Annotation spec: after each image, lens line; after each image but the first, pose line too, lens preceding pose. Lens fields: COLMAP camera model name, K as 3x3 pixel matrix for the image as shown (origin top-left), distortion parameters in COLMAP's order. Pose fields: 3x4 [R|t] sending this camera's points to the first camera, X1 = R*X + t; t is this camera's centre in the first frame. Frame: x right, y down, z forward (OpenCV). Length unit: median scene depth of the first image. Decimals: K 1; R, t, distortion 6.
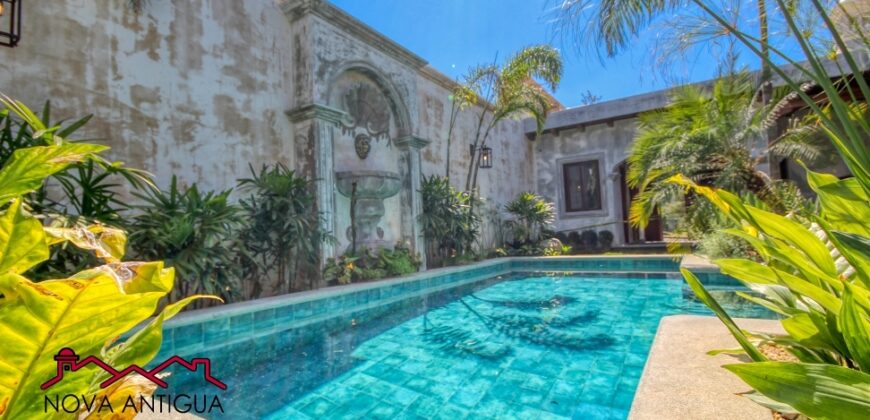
lens RADIAL K [[401.5, 0, 440.3], [0, 401.5, 213.5], [0, 0, 1]] dist [-0.000144, 0.000444]
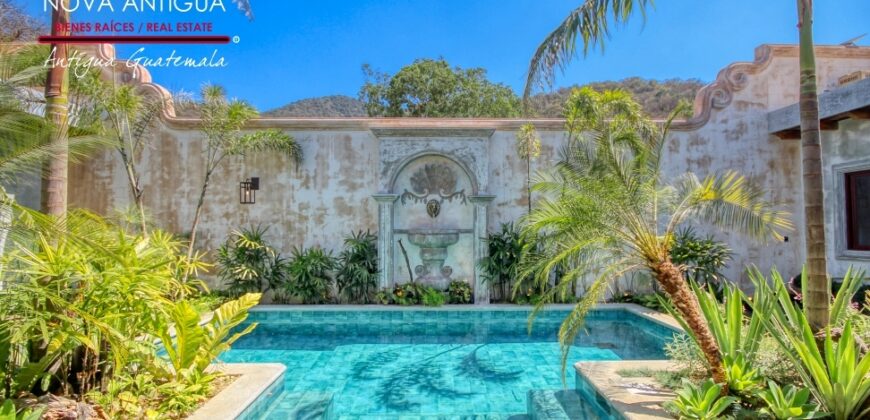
lens RADIAL K [[401.5, 0, 440.3], [0, 401.5, 213.5], [0, 0, 1]] dist [-0.000144, 0.000444]
pose [[0.546549, 0.013939, -0.837311, 1.318850], [0.022943, 0.999237, 0.031611, -0.254731], [0.837113, -0.036487, 0.545813, 0.332215]]
